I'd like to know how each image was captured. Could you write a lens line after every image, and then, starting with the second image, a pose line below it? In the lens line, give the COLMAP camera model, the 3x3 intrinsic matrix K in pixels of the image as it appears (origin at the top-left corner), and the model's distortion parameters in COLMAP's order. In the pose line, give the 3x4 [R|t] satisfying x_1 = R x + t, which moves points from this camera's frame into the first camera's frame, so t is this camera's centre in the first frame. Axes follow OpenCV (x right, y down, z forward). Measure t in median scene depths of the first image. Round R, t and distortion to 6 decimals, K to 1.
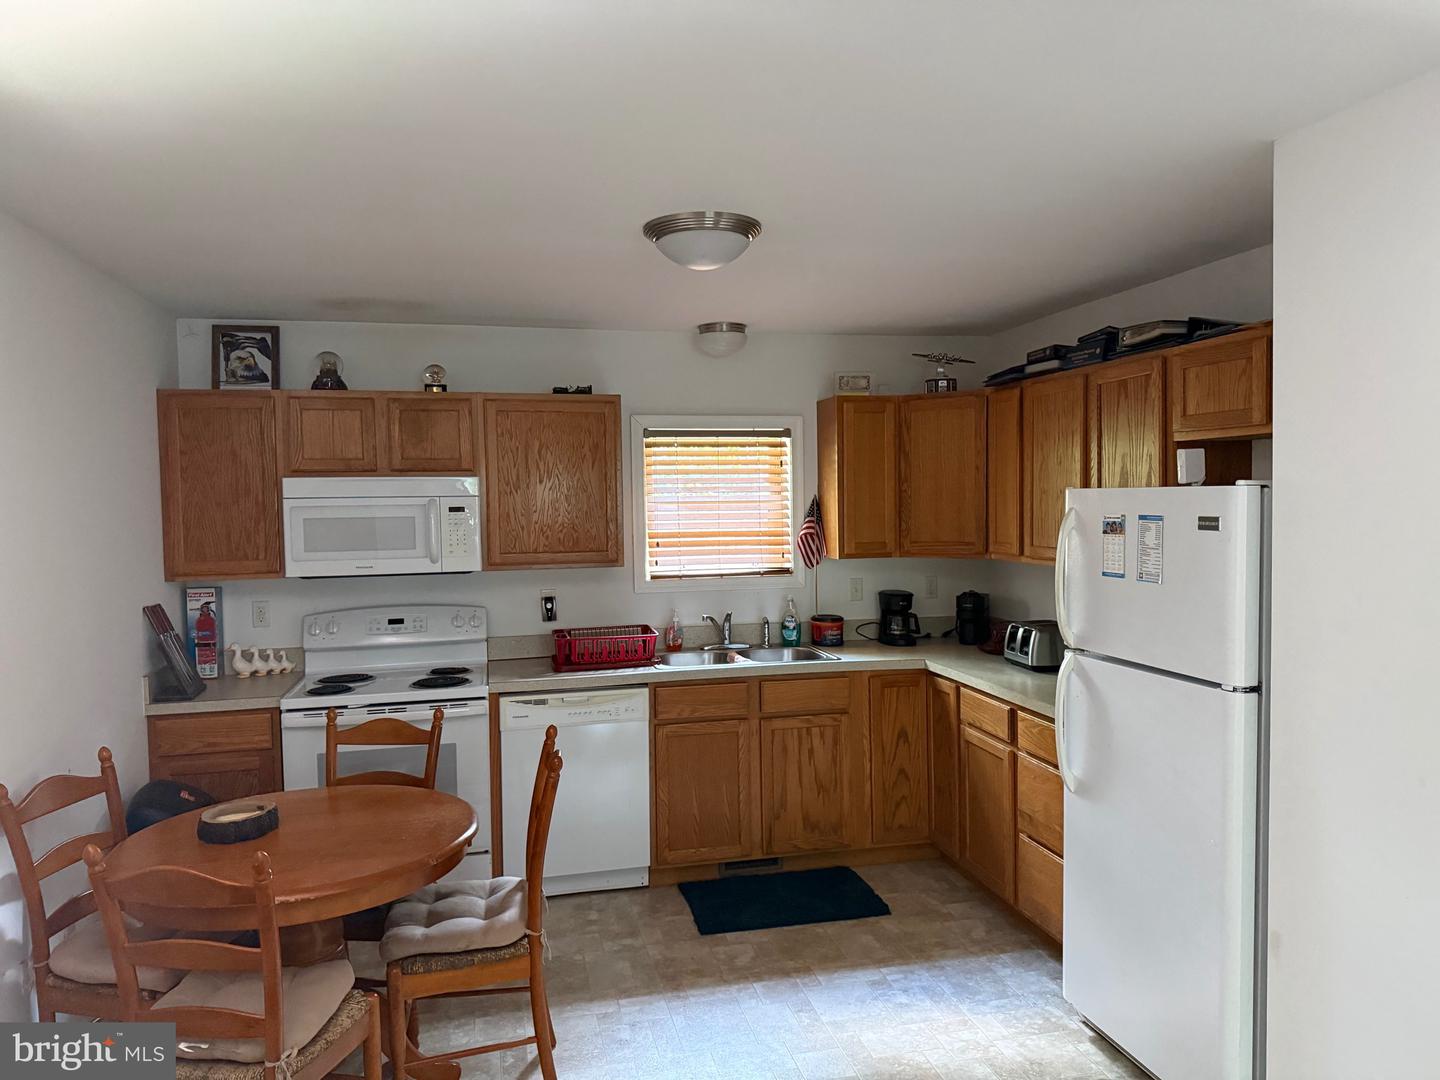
lens RADIAL K [[1007.3, 0, 720.0], [0, 1007.3, 540.0], [0, 0, 1]] dist [0.101653, -0.148466]
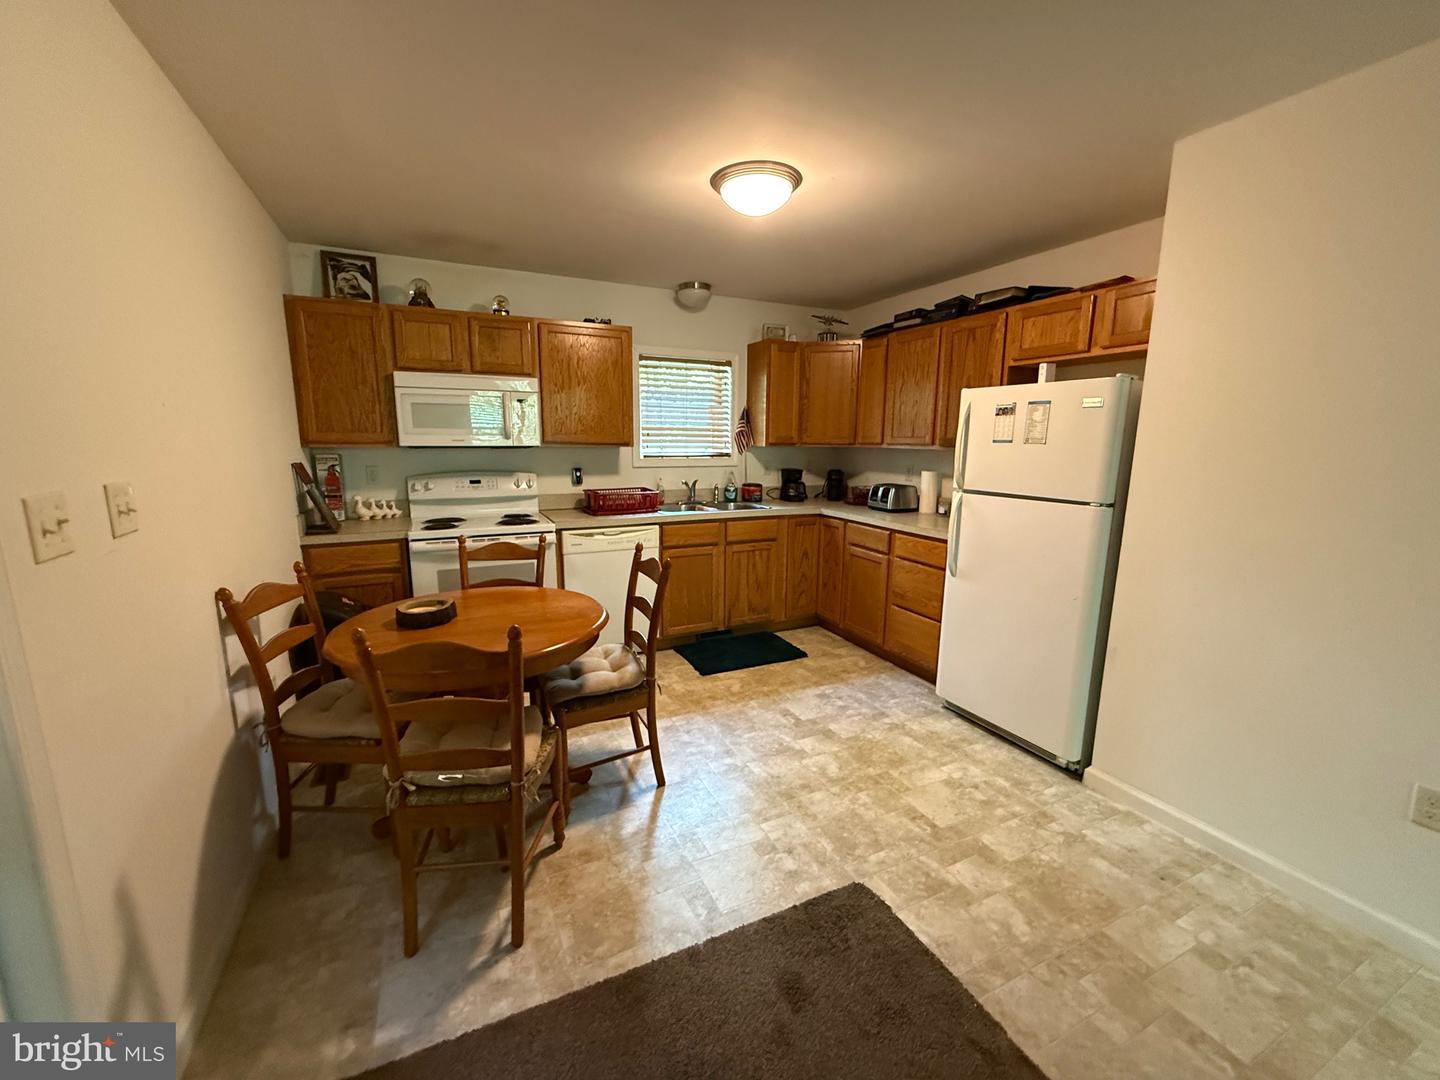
lens RADIAL K [[578.5, 0, 720.0], [0, 578.5, 540.0], [0, 0, 1]] dist [-0.000571, 0.000033]
pose [[0.975248, -0.015078, 0.220598, -0.169802], [-0.014791, 0.990989, 0.133125, 0.049420], [-0.220617, -0.133093, 0.966237, 0.130763]]
